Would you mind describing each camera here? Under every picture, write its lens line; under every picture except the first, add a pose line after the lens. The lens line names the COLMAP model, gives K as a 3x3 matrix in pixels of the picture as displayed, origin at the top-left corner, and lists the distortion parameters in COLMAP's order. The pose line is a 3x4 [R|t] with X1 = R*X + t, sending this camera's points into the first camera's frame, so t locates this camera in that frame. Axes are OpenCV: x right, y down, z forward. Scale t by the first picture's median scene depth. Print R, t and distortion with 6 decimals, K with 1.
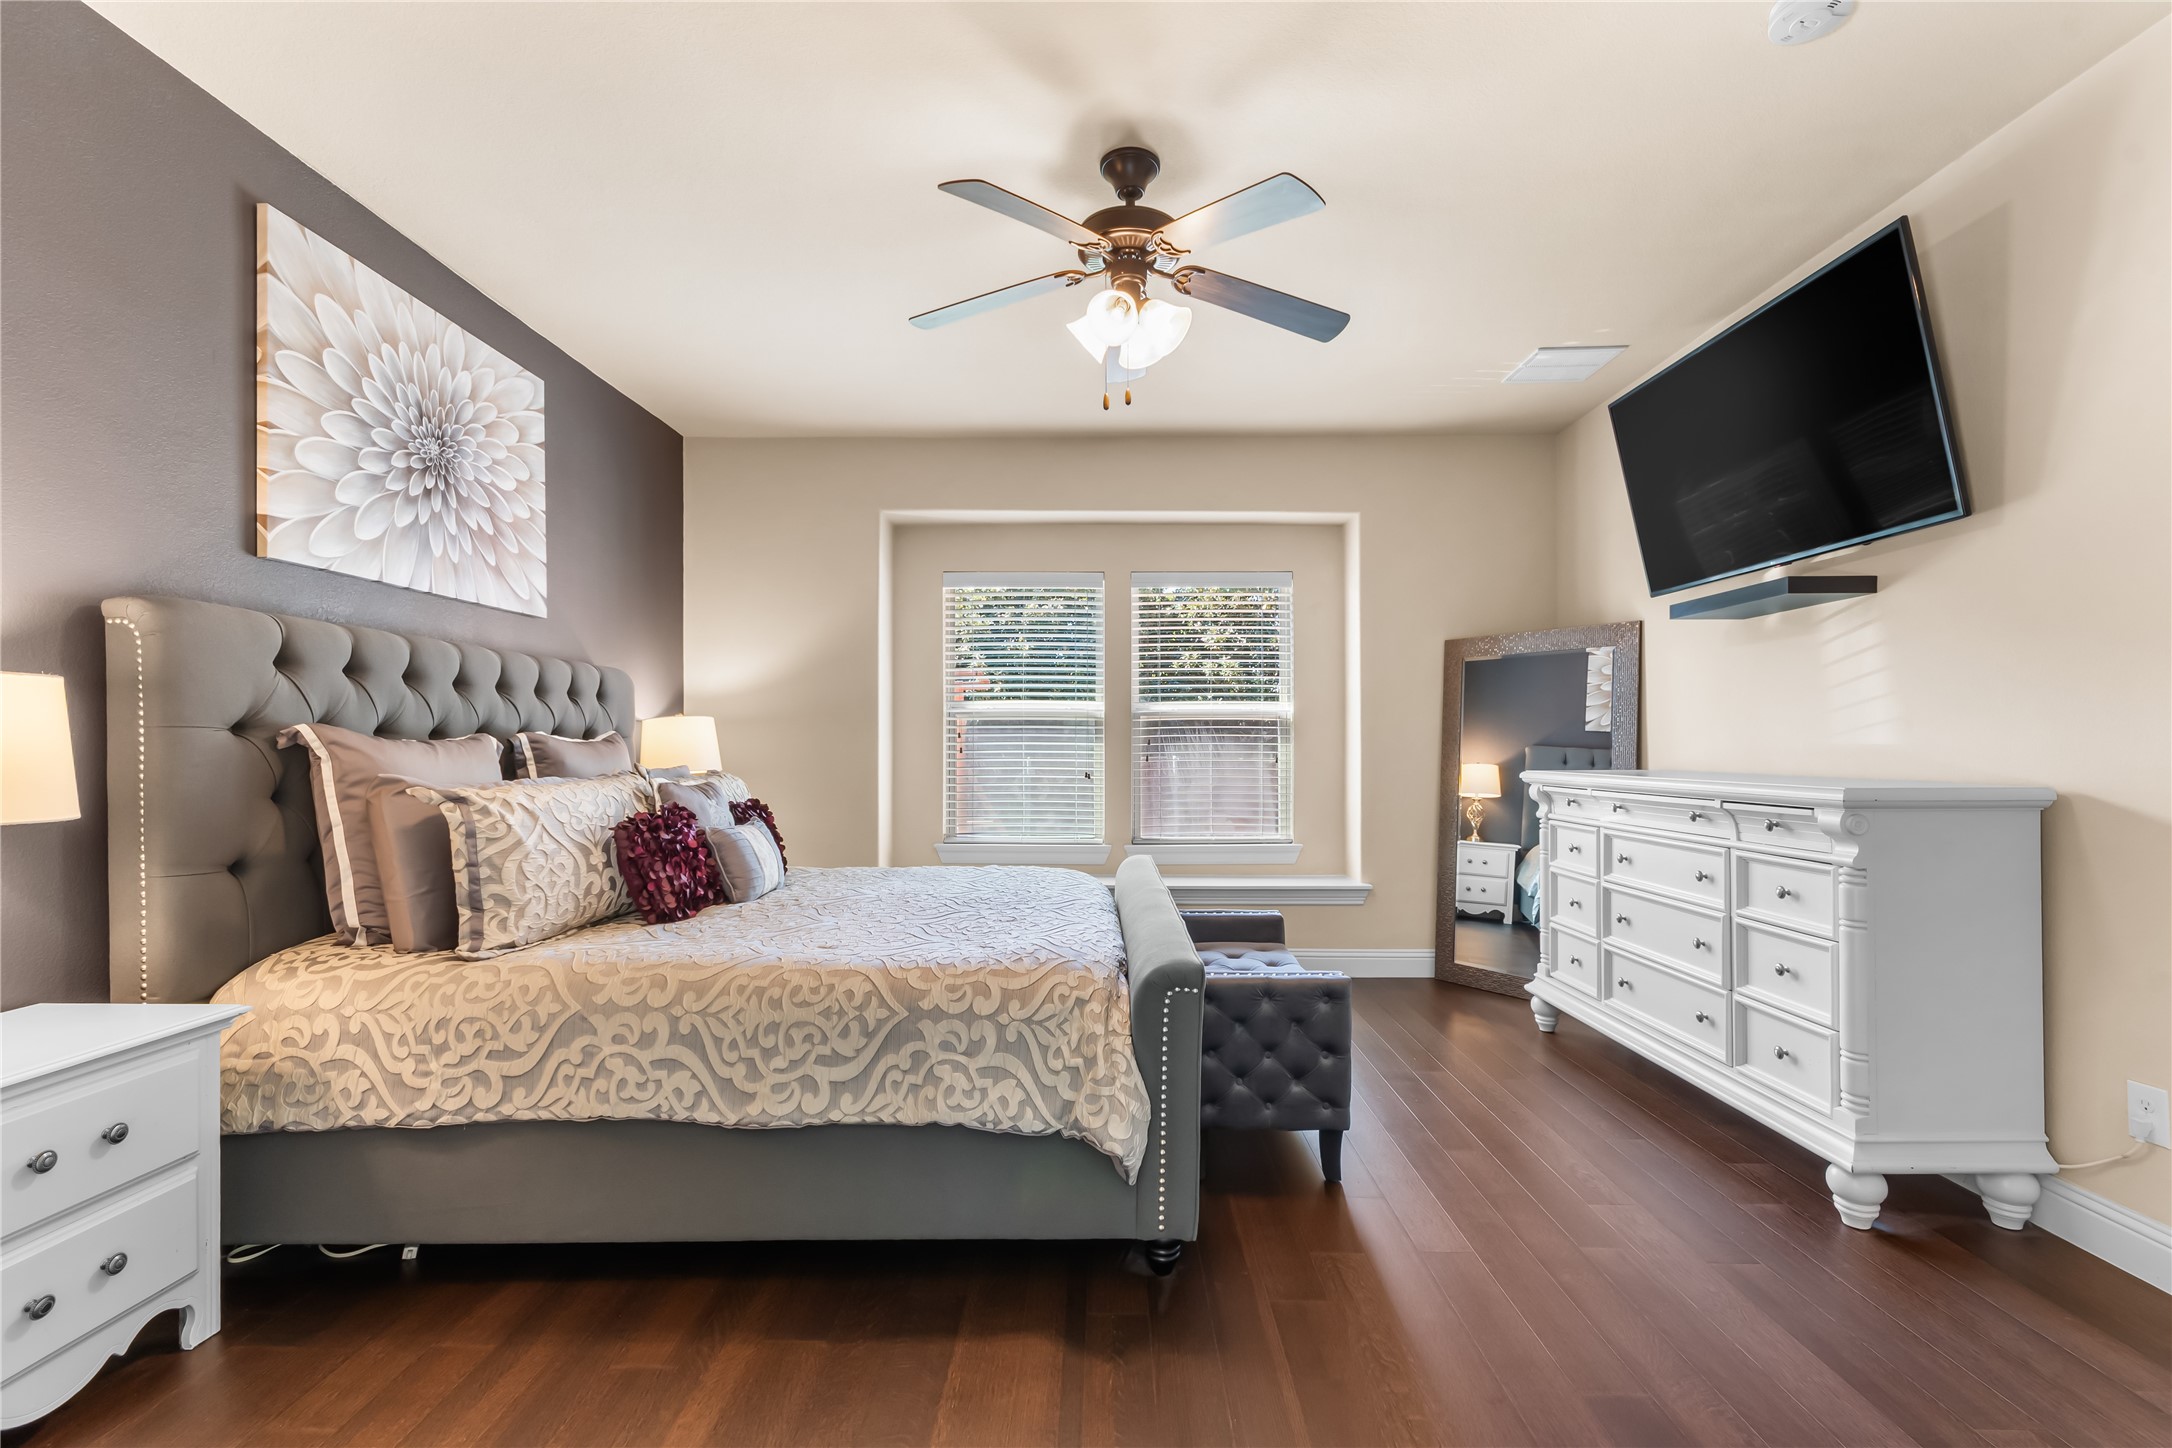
lens RADIAL K [[948.1, 0, 1089.2], [0, 948.1, 737.5], [0, 0, 1]] dist [0.004532, -0.002550]
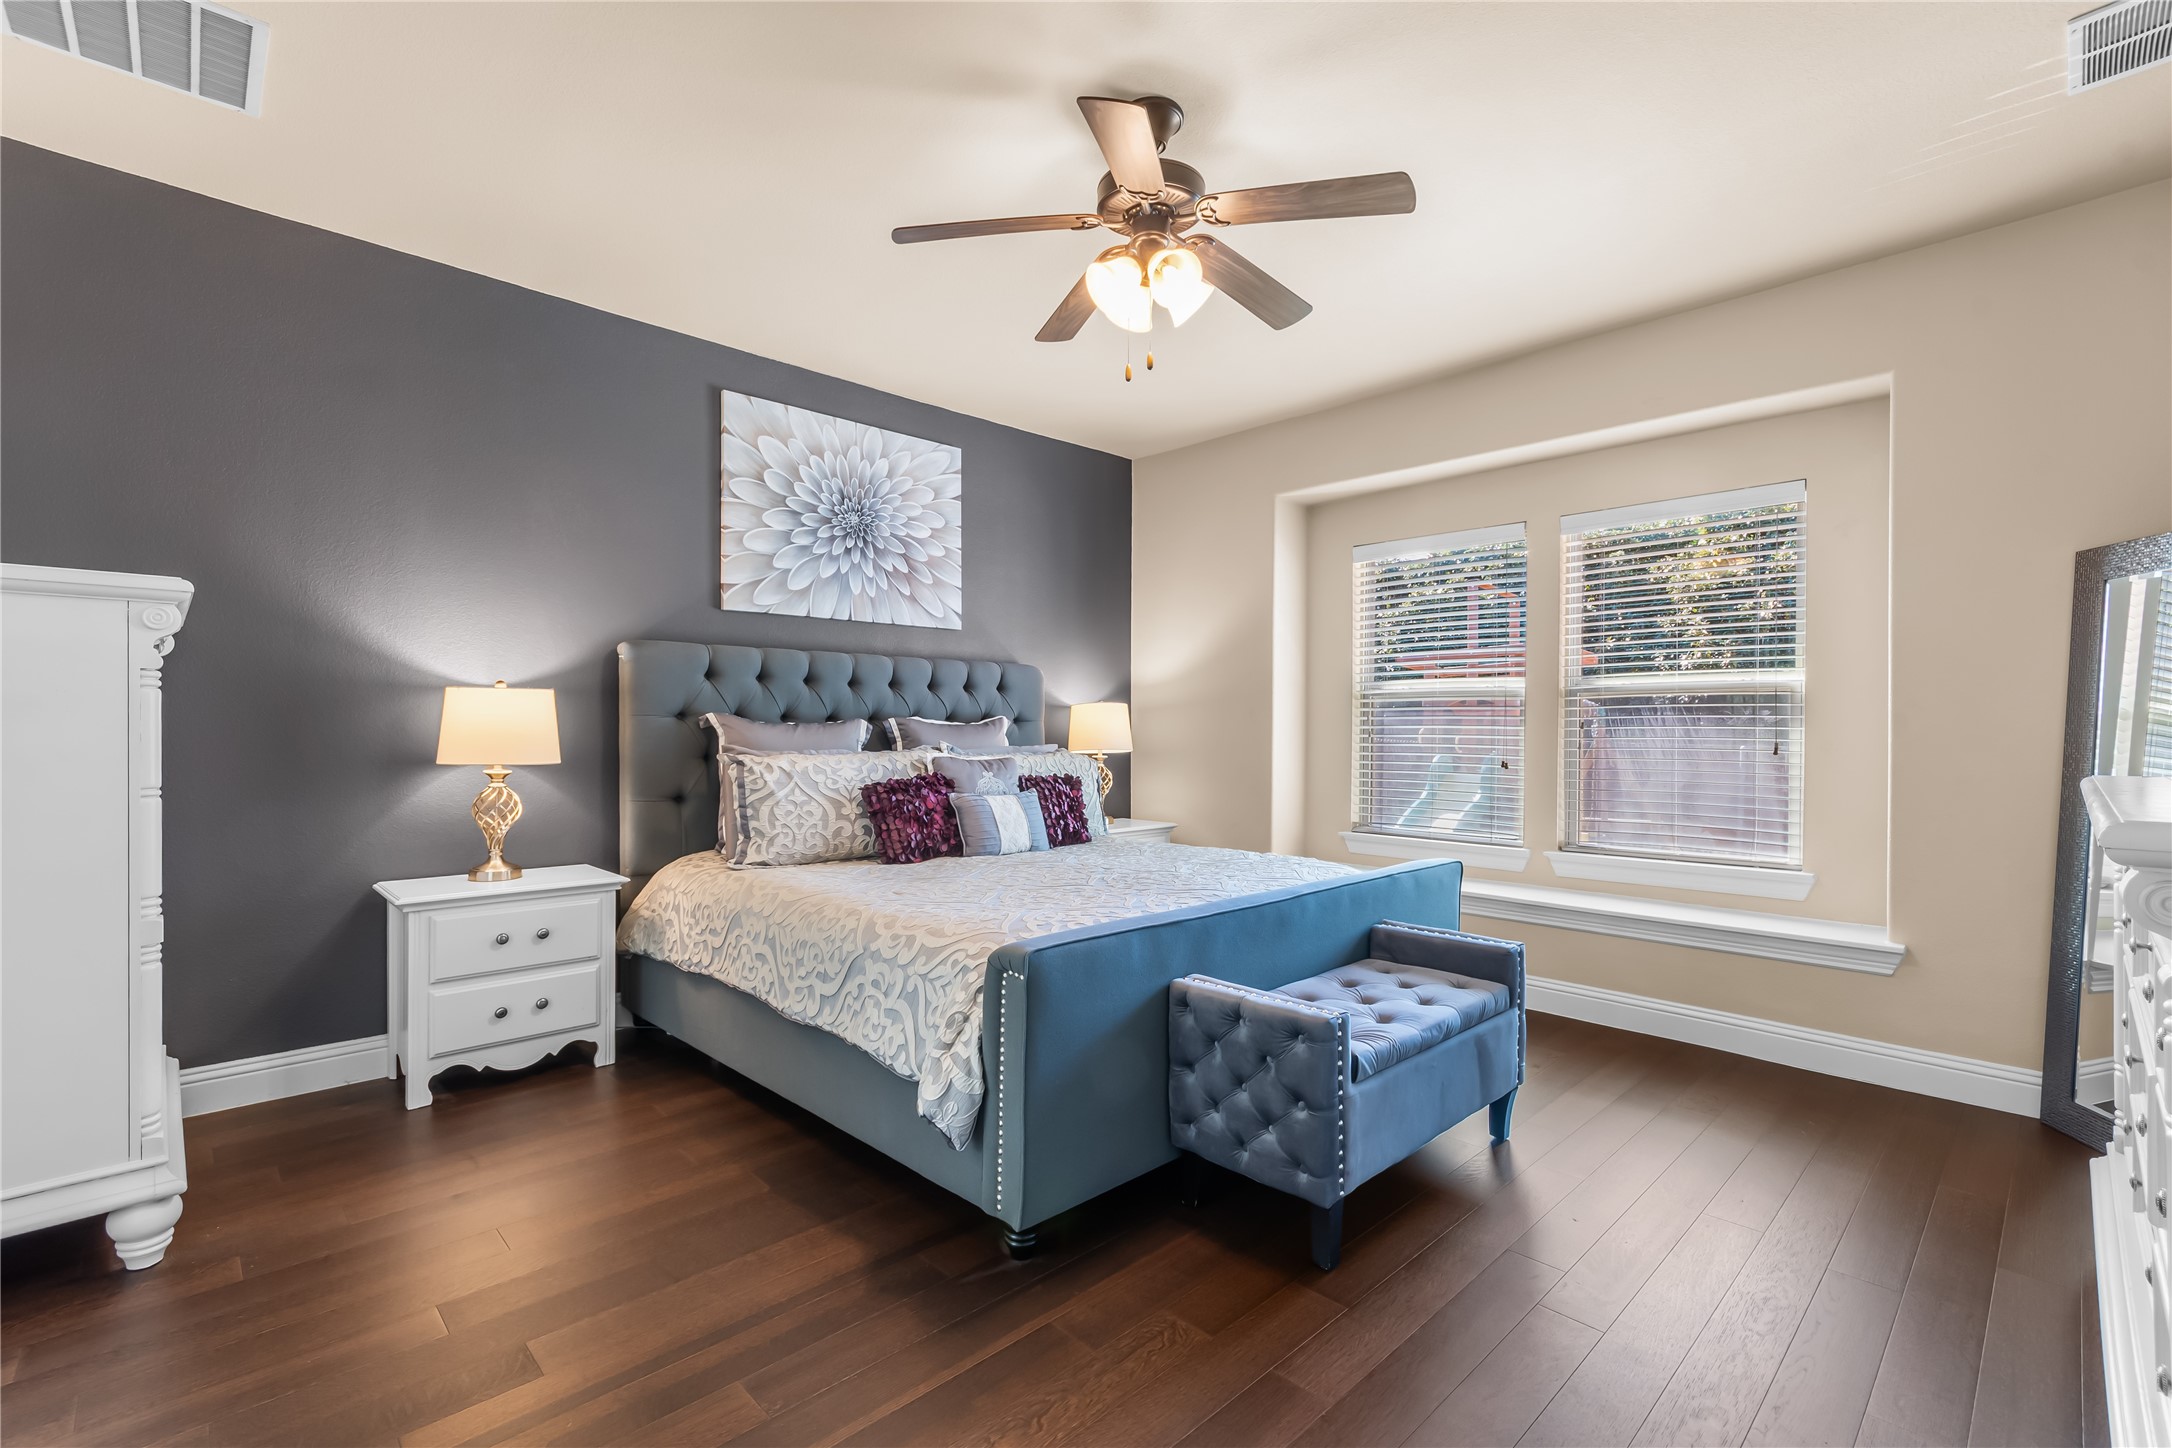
lens RADIAL K [[948.1, 0, 1082.3], [0, 948.1, 723.2], [0, 0, 1]] dist [0.004532, -0.002550]
pose [[0.706011, -0.001087, -0.708200, 0.647991], [0.002633, 0.999996, 0.001089, 0.002594], [0.708196, -0.002634, 0.706011, 0.269915]]
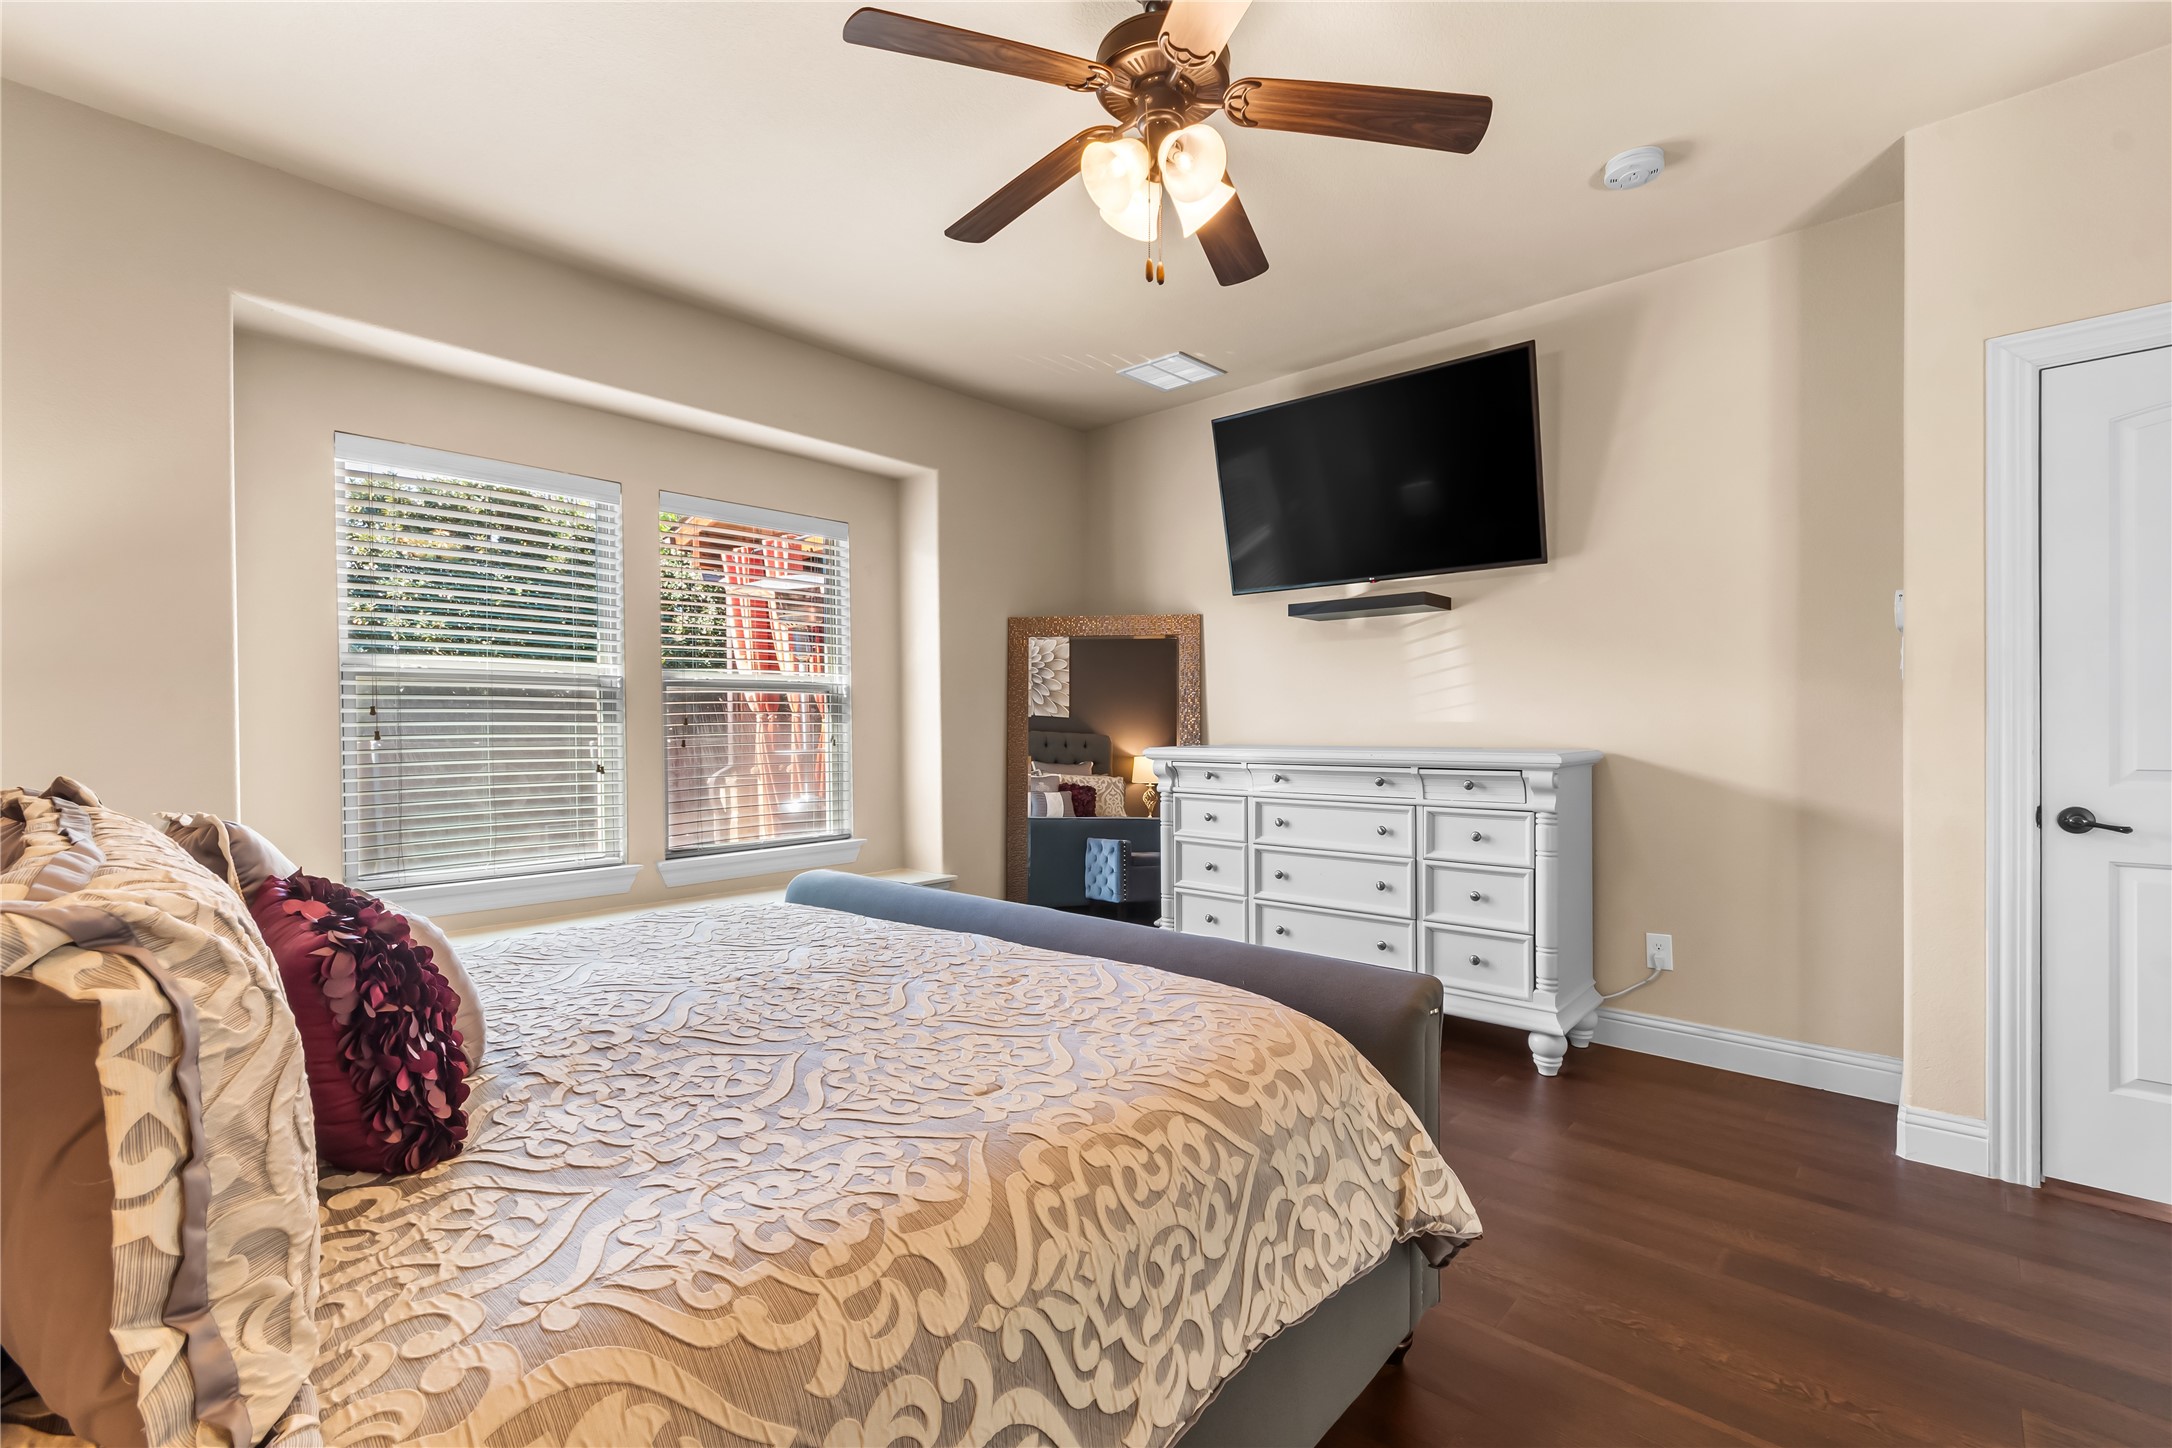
lens RADIAL K [[948.1, 0, 1077.0], [0, 948.1, 736.4], [0, 0, 1]] dist [0.004532, -0.002550]
pose [[0.668212, -0.012516, 0.743865, -0.563811], [-0.002821, 0.999809, 0.019357, 0.003217], [-0.743965, -0.015033, 0.668049, 0.514974]]
